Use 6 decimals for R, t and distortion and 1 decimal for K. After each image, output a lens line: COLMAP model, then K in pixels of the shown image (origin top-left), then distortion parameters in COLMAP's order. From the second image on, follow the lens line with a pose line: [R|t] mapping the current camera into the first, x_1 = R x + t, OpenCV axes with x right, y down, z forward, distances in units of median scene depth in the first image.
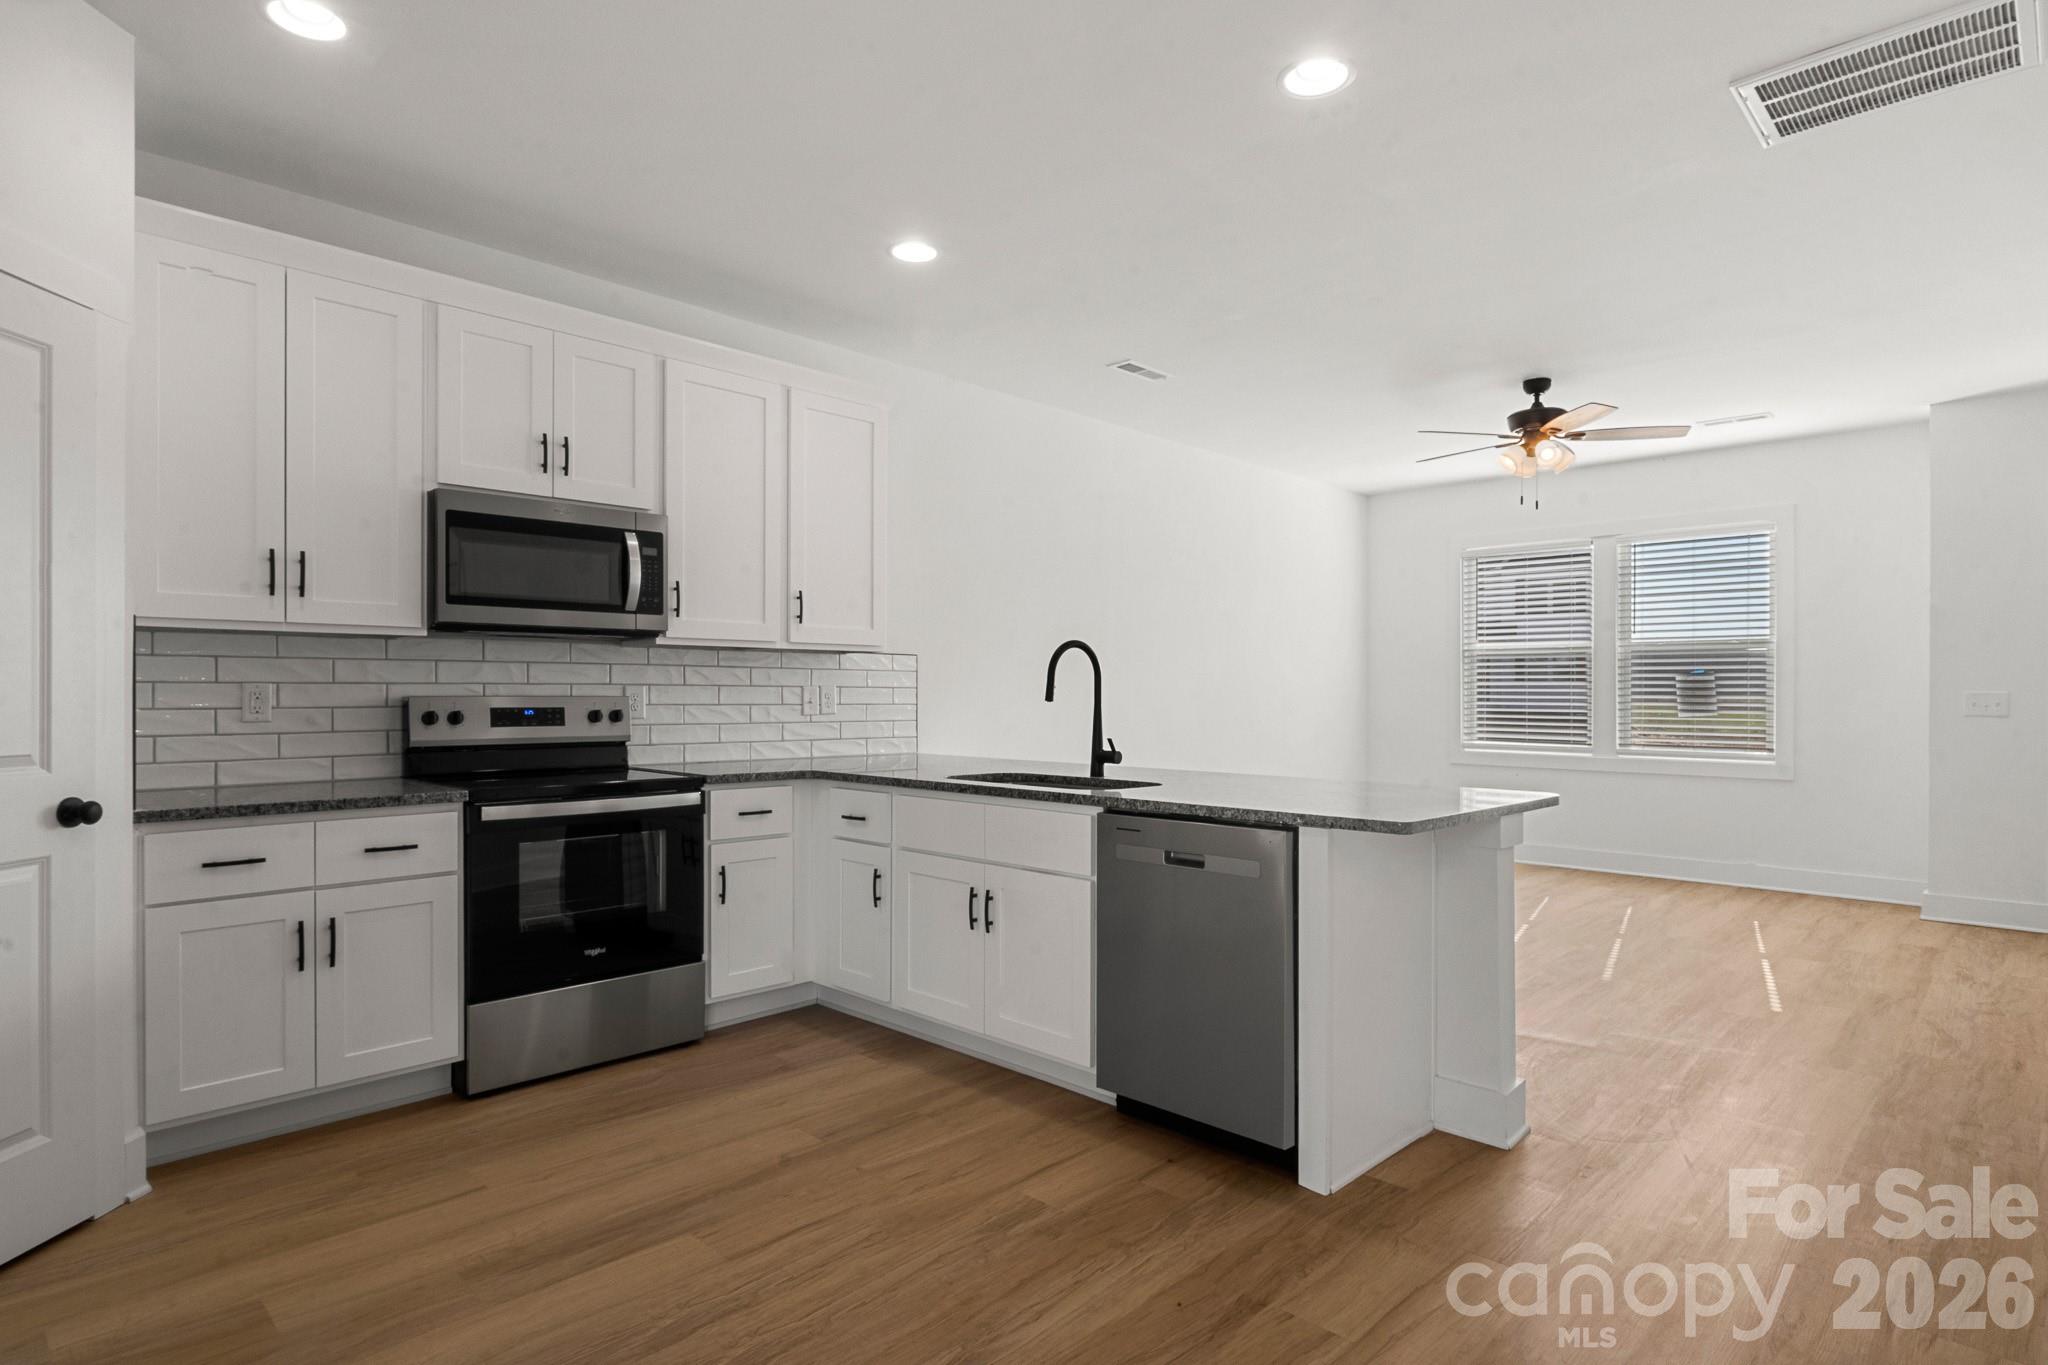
lens RADIAL K [[1073.4, 0, 1020.8], [0, 1073.4, 693.4], [0, 0, 1]] dist [-0.005760, -0.000411]
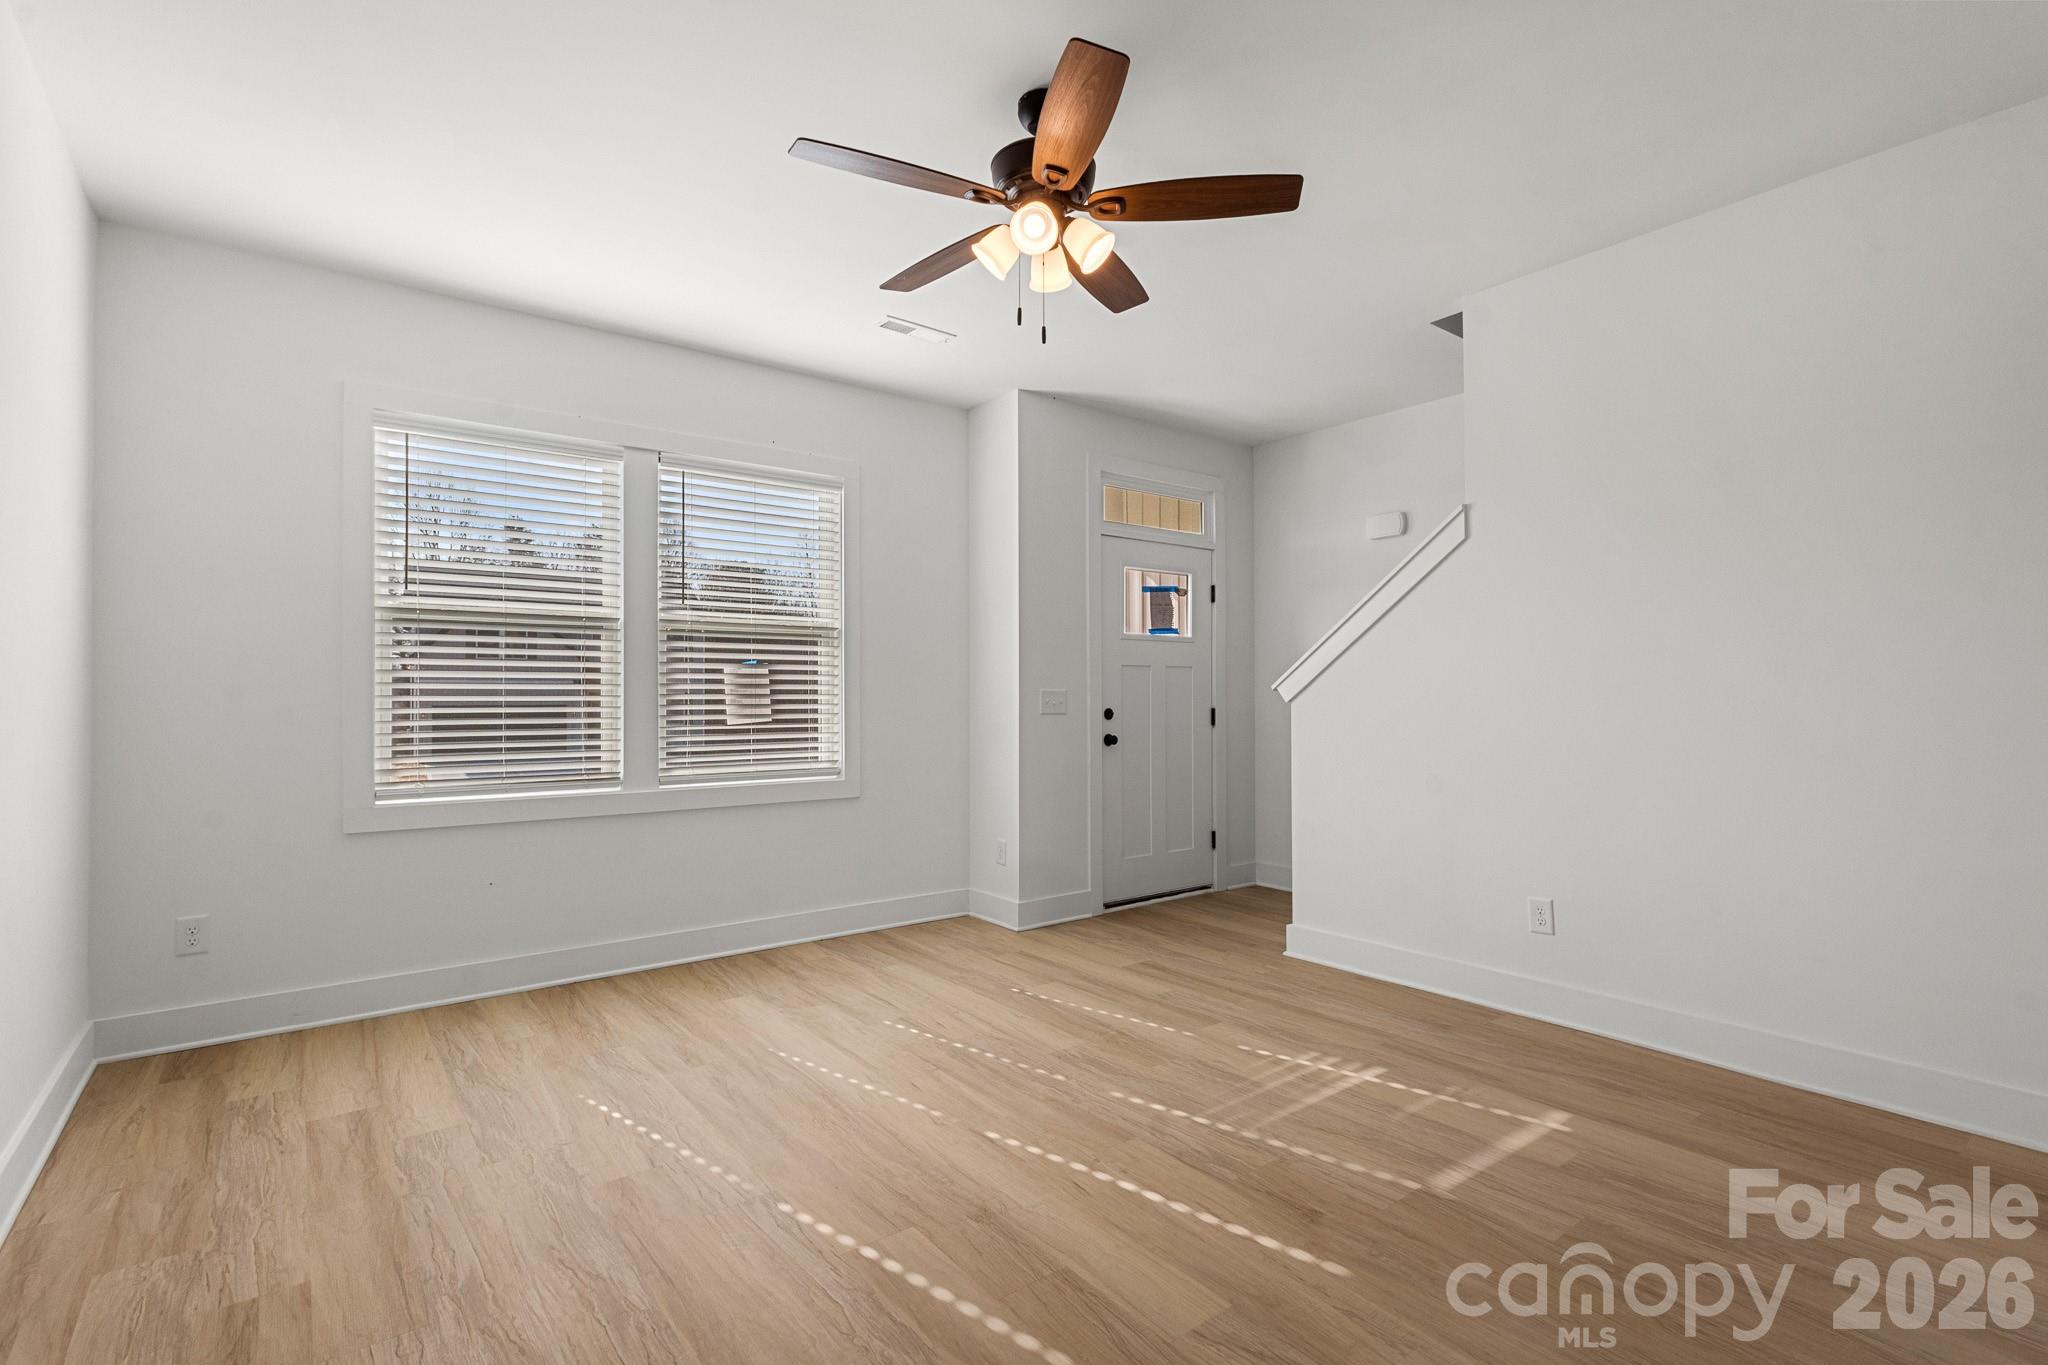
lens RADIAL K [[945.3, 0, 1013.0], [0, 945.3, 675.4], [0, 0, 1]] dist [-0.000492, 0.000043]
pose [[0.144304, 0.017927, 0.989371, 0.023326], [0.001933, 0.999829, -0.018398, 0.002076], [-0.989532, 0.004568, 0.144244, 1.335114]]
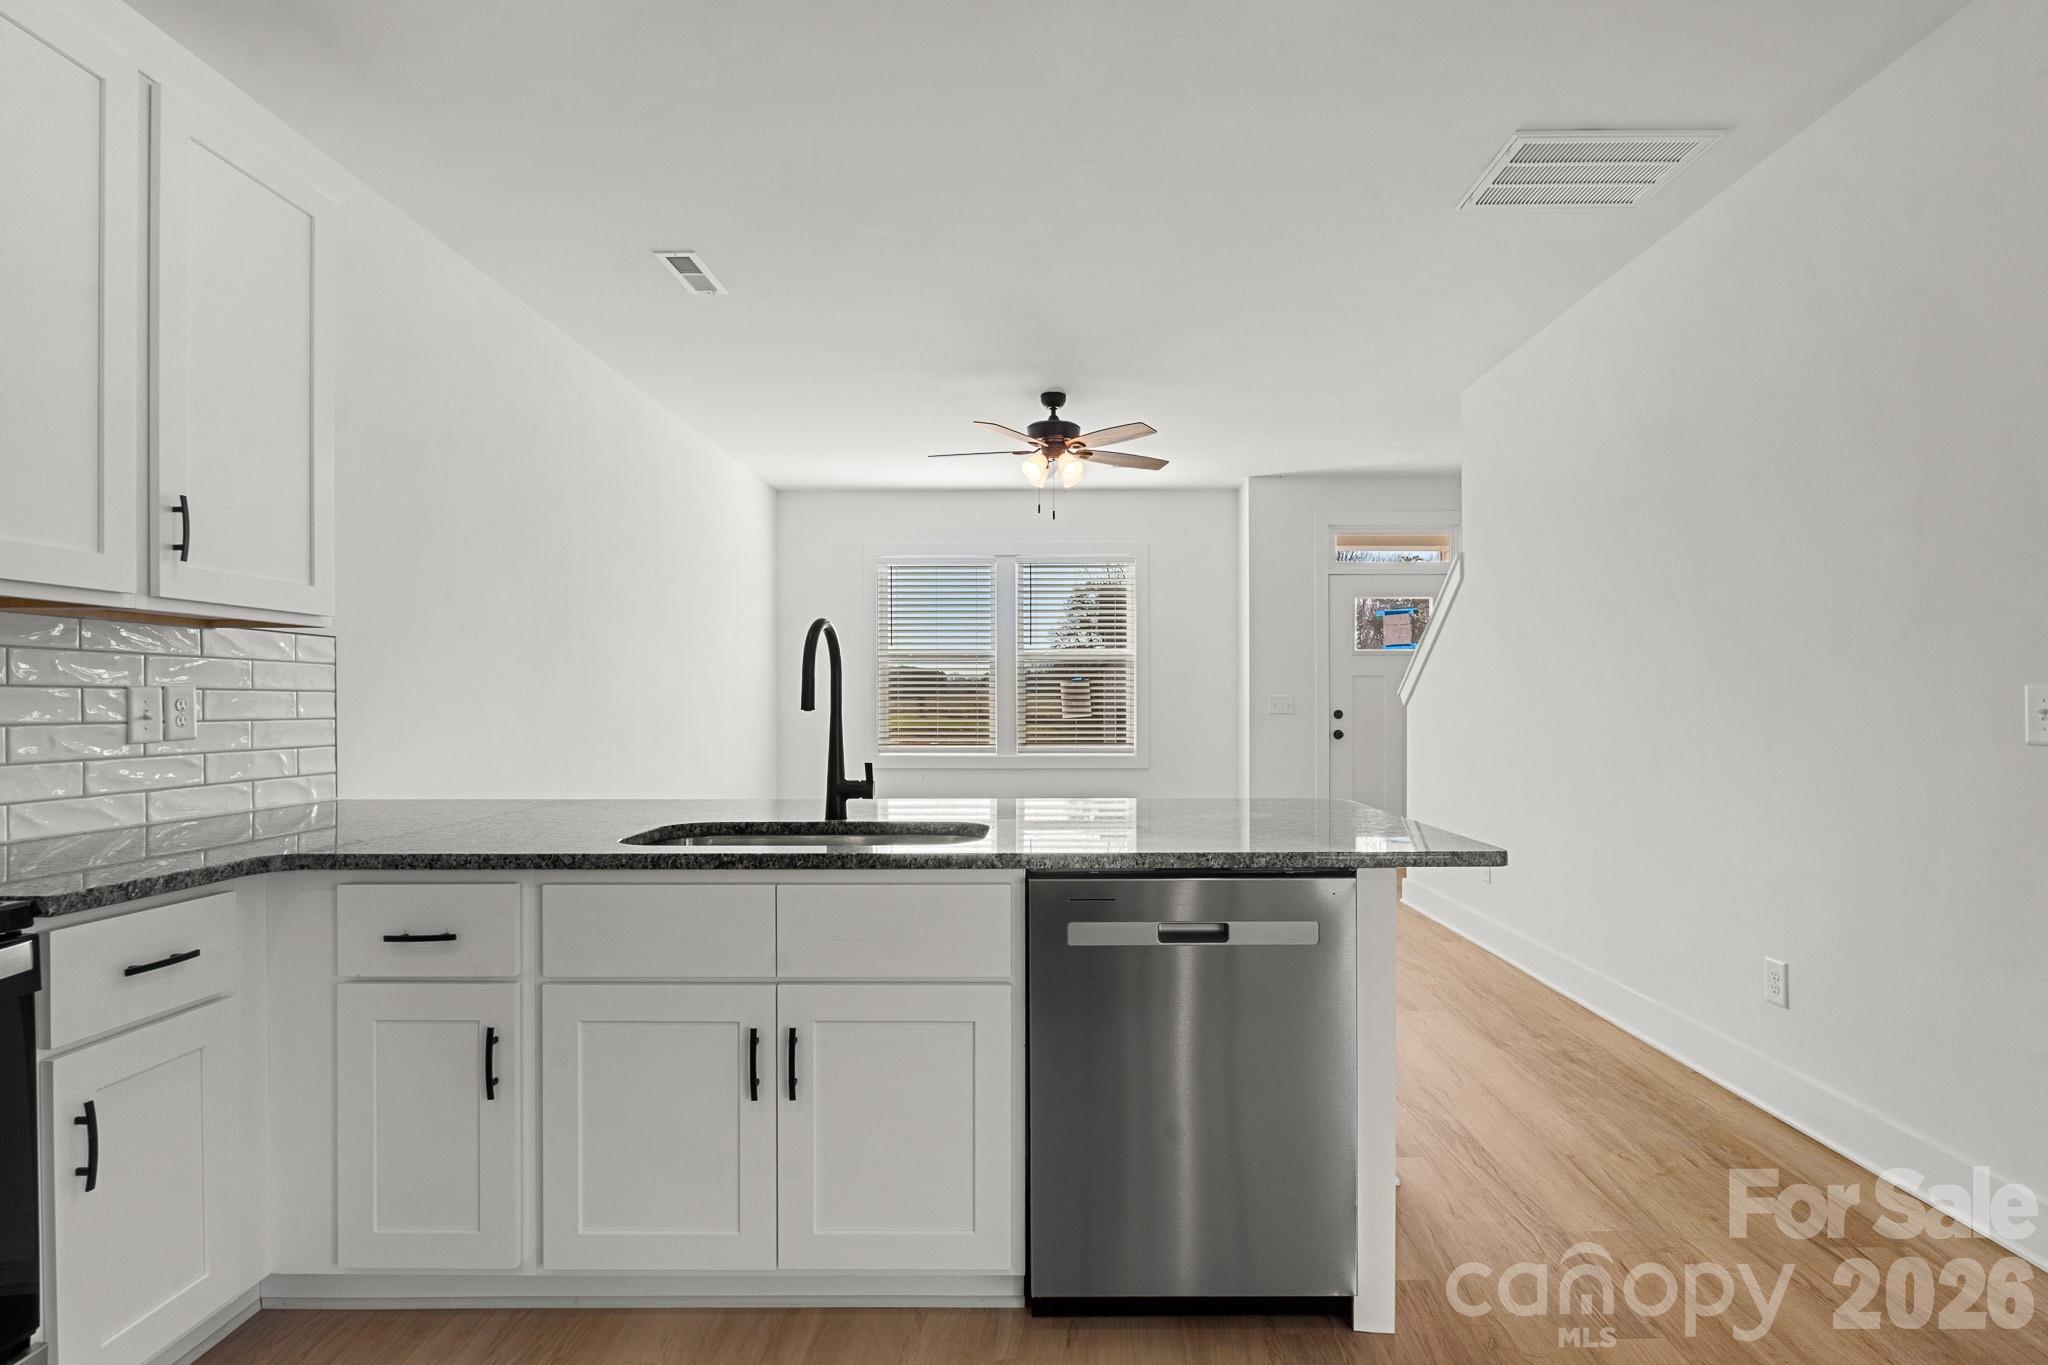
lens RADIAL K [[1002.3, 0, 1053.5], [0, 1002.3, 698.5], [0, 0, 1]] dist [-0.011020, 0.001171]
pose [[0.716118, -0.003257, 0.697971, -0.271067], [0.004084, 0.999992, 0.000476, 0.000555], [-0.697967, 0.002510, 0.716126, 0.434456]]
